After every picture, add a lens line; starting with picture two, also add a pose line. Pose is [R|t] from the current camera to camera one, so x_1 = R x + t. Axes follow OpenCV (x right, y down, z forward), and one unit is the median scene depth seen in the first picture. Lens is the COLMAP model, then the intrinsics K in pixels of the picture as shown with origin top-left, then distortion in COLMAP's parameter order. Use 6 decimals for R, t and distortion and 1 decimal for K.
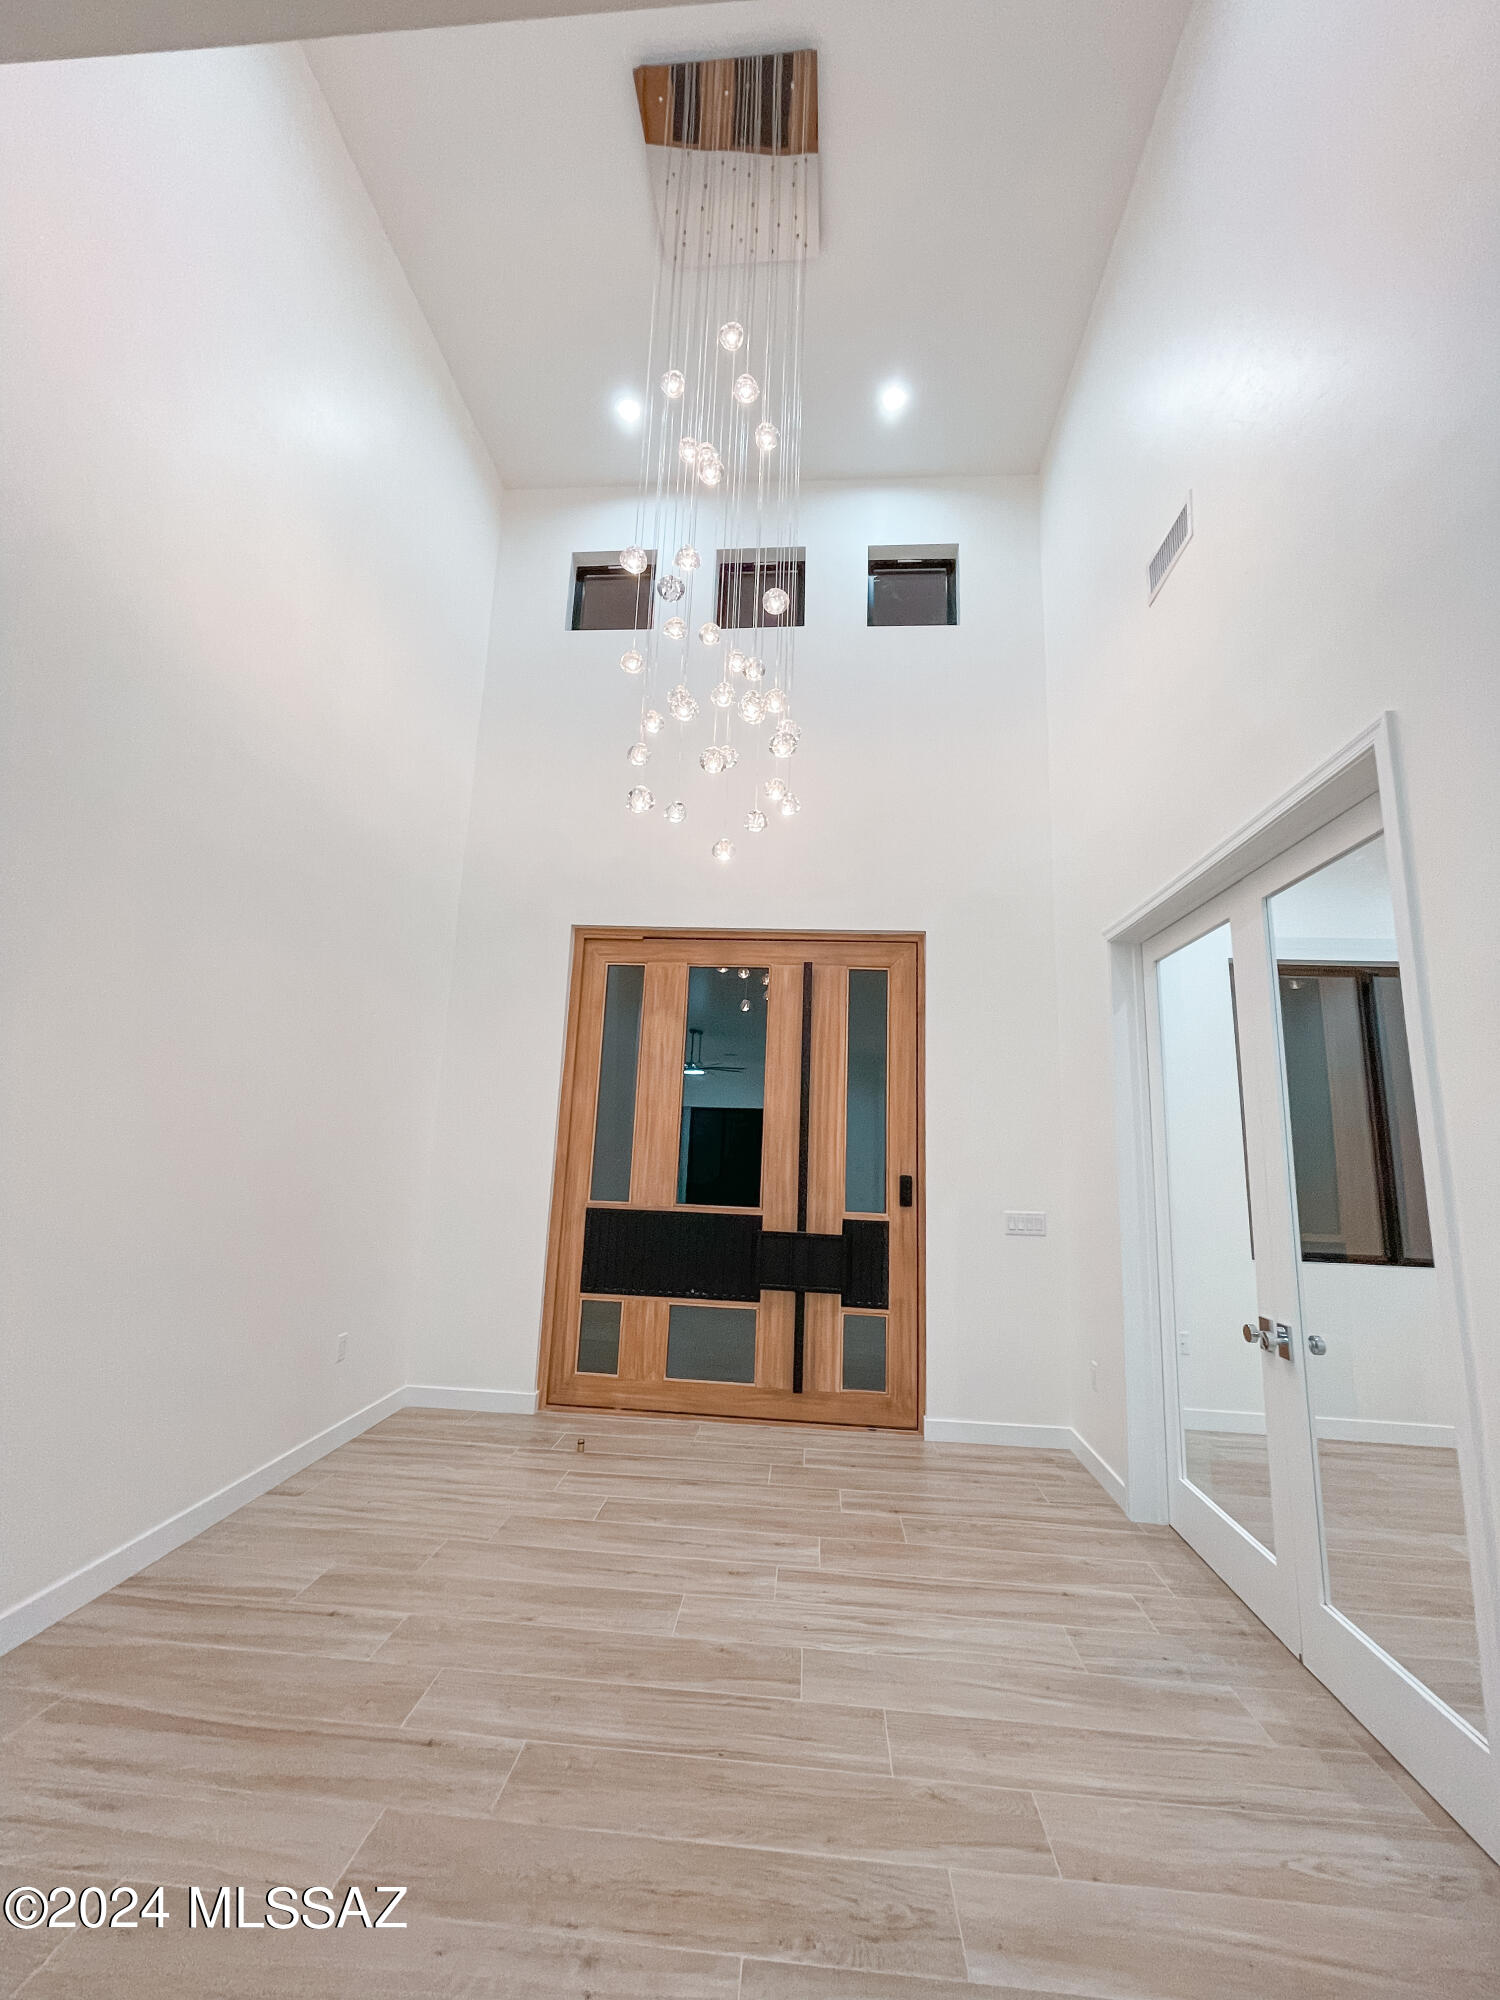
lens RADIAL K [[804.9, 0, 747.3], [0, 804.9, 995.3], [0, 0, 1]] dist [-0.005404, 0.002350]
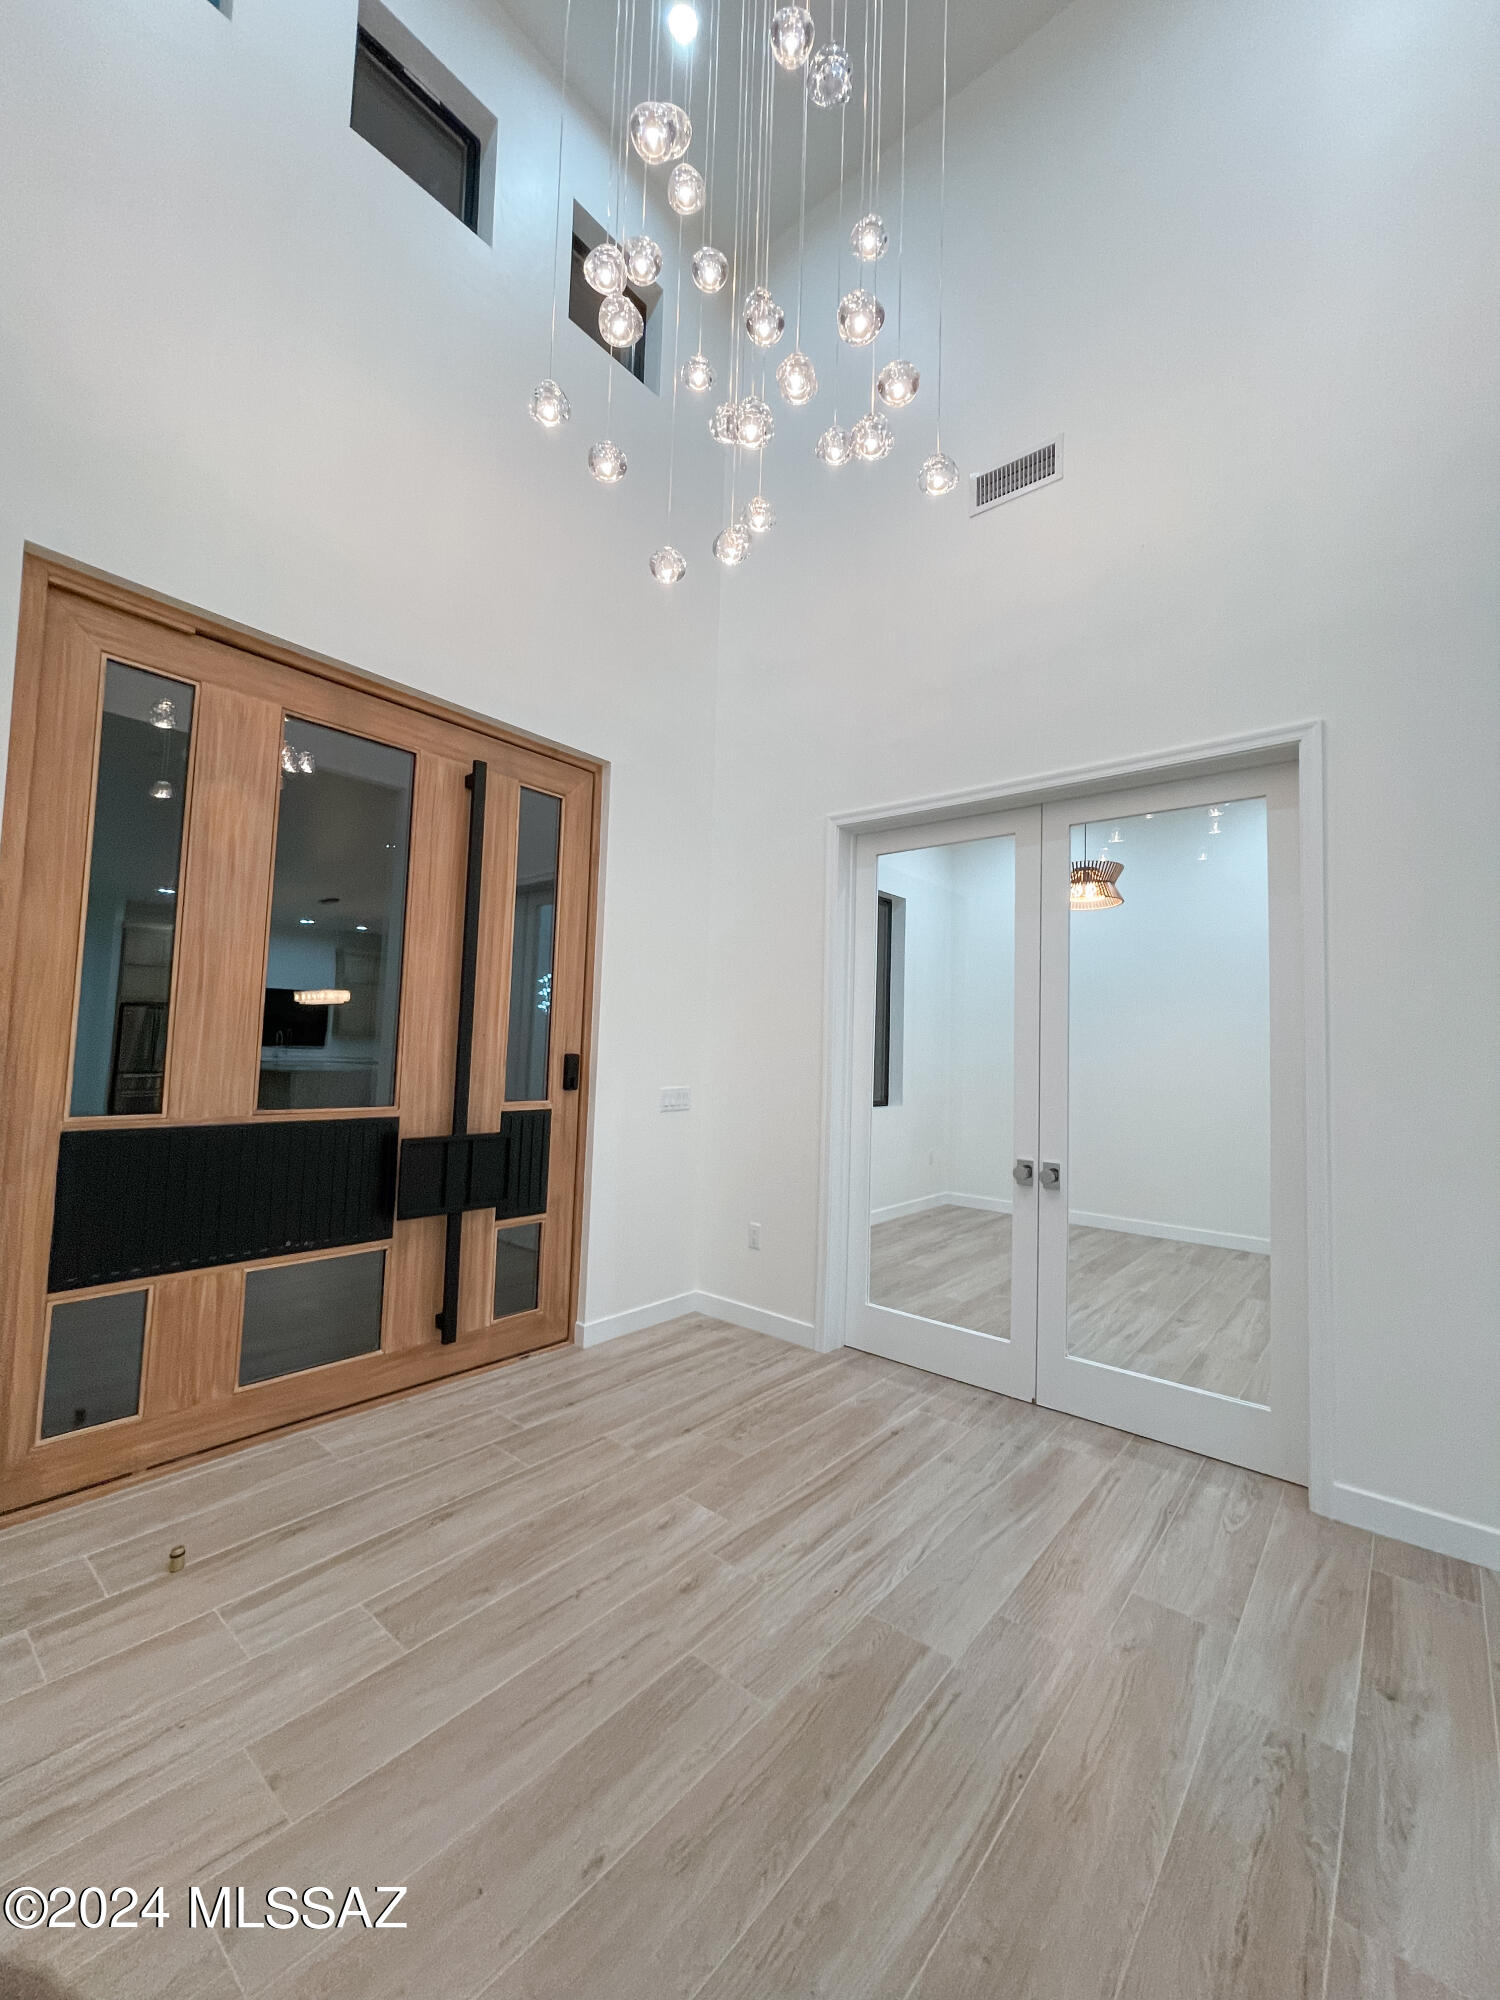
lens RADIAL K [[804.9, 0, 757.8], [0, 804.9, 997.9], [0, 0, 1]] dist [-0.005404, 0.002350]
pose [[0.579727, 0.031290, 0.814210, -0.378114], [-0.164930, 0.983084, 0.079653, 0.071341], [-0.797944, -0.180465, 0.575081, 0.390562]]
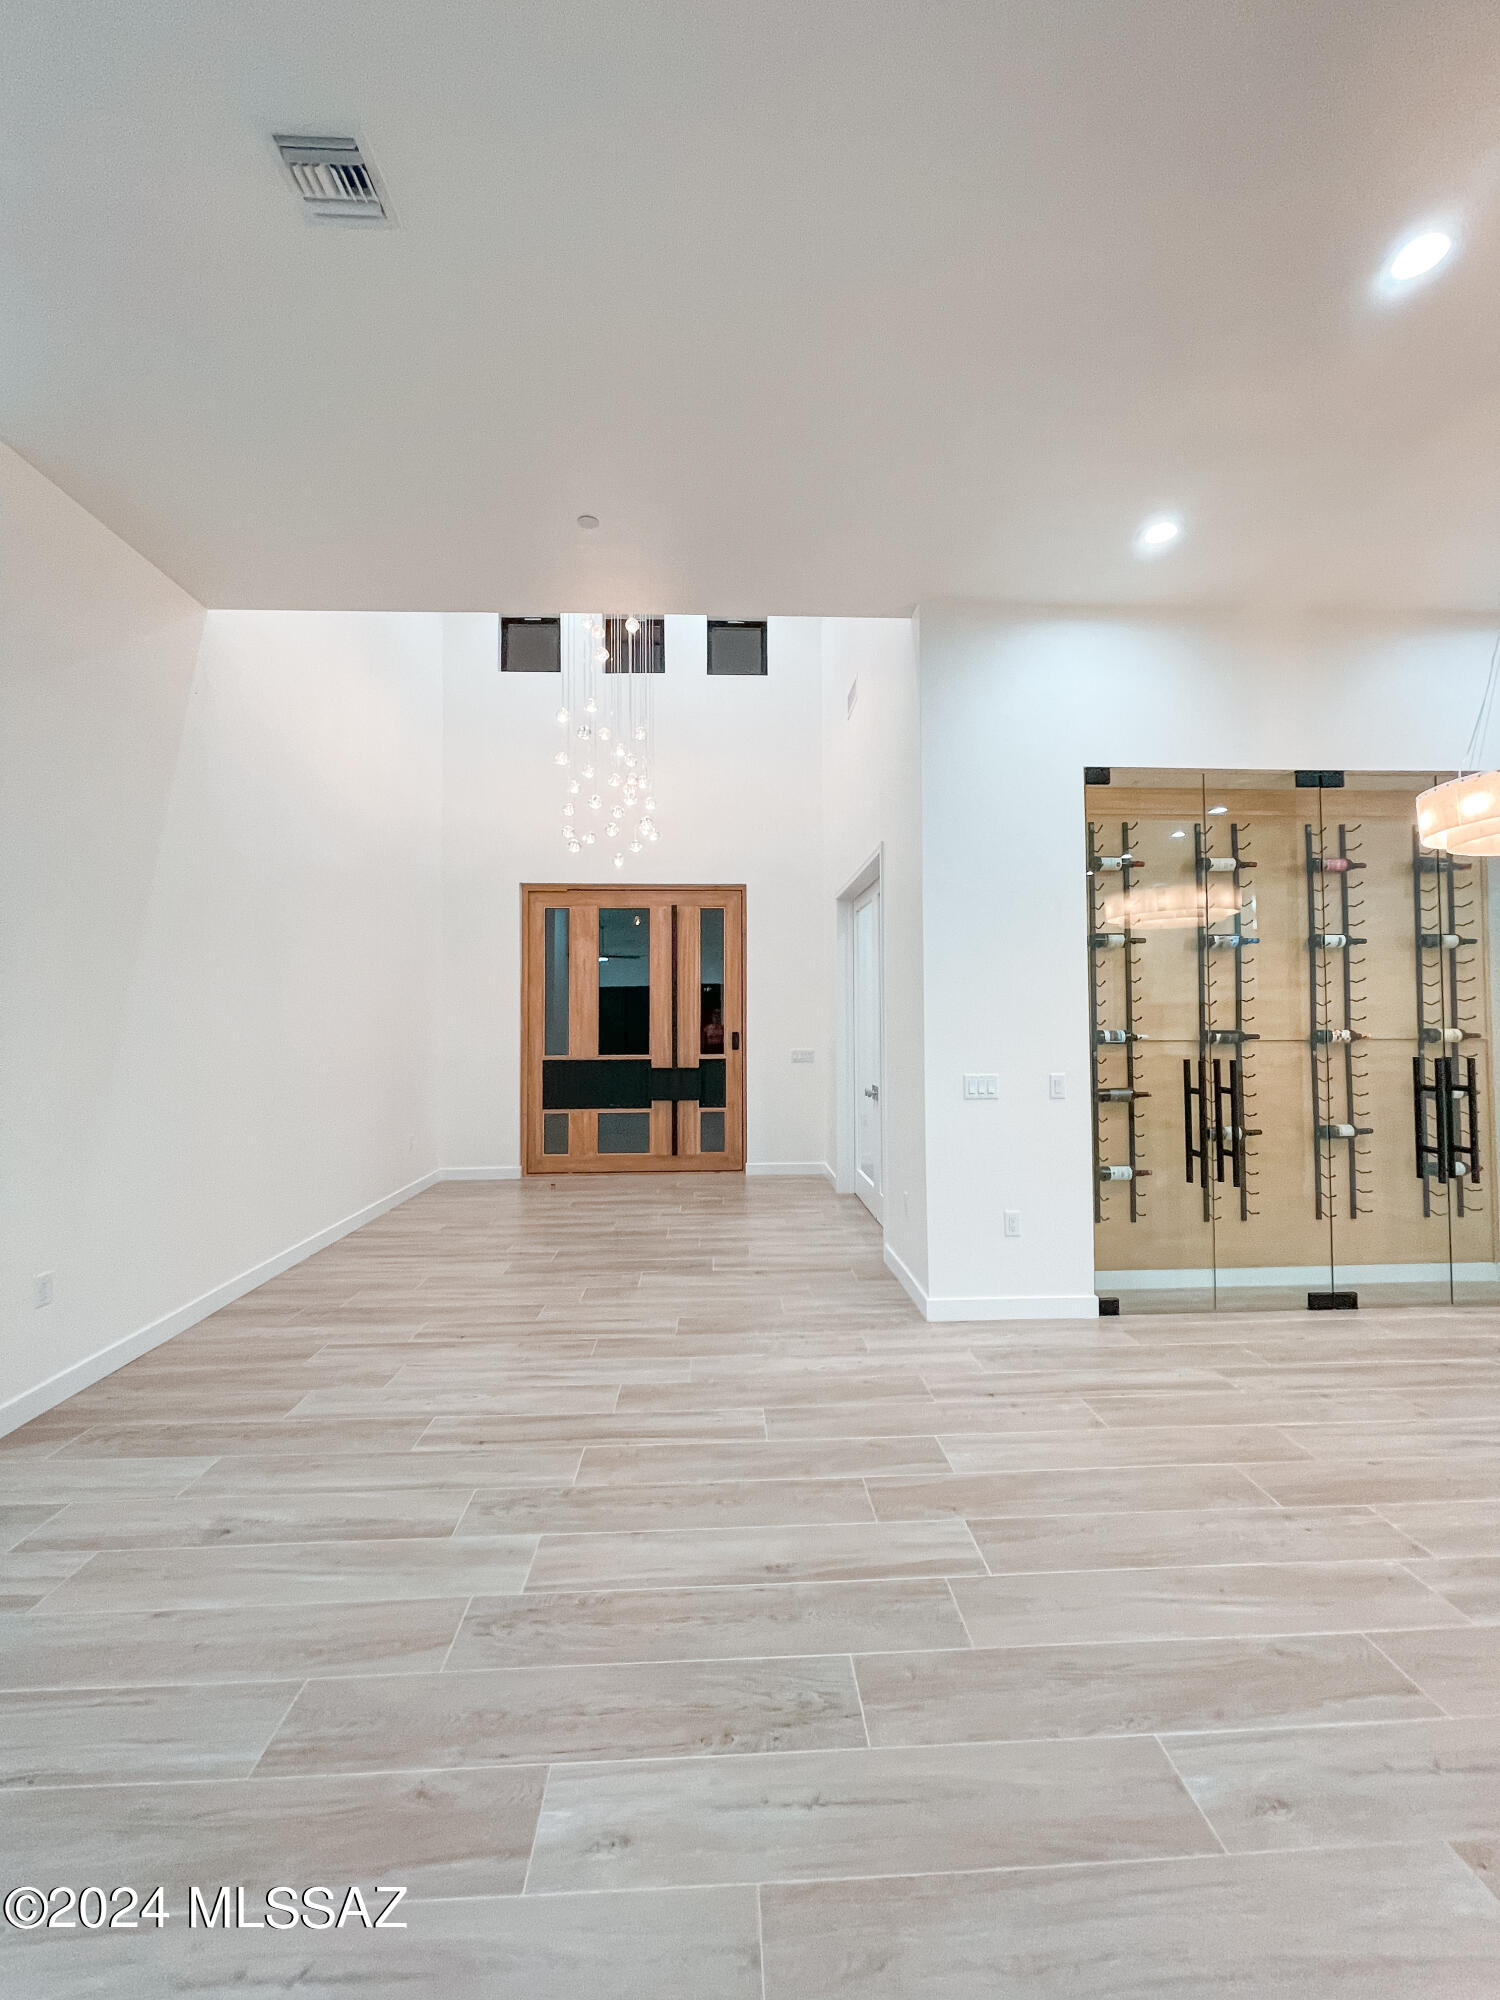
lens RADIAL K [[804.9, 0, 763.9], [0, 804.9, 996.9], [0, 0, 1]] dist [-0.005404, 0.002350]
pose [[0.989457, -0.039843, 0.139237, 0.023446], [0.016126, 0.985745, 0.167474, -0.135443], [-0.143925, -0.163463, 0.975995, -0.671272]]
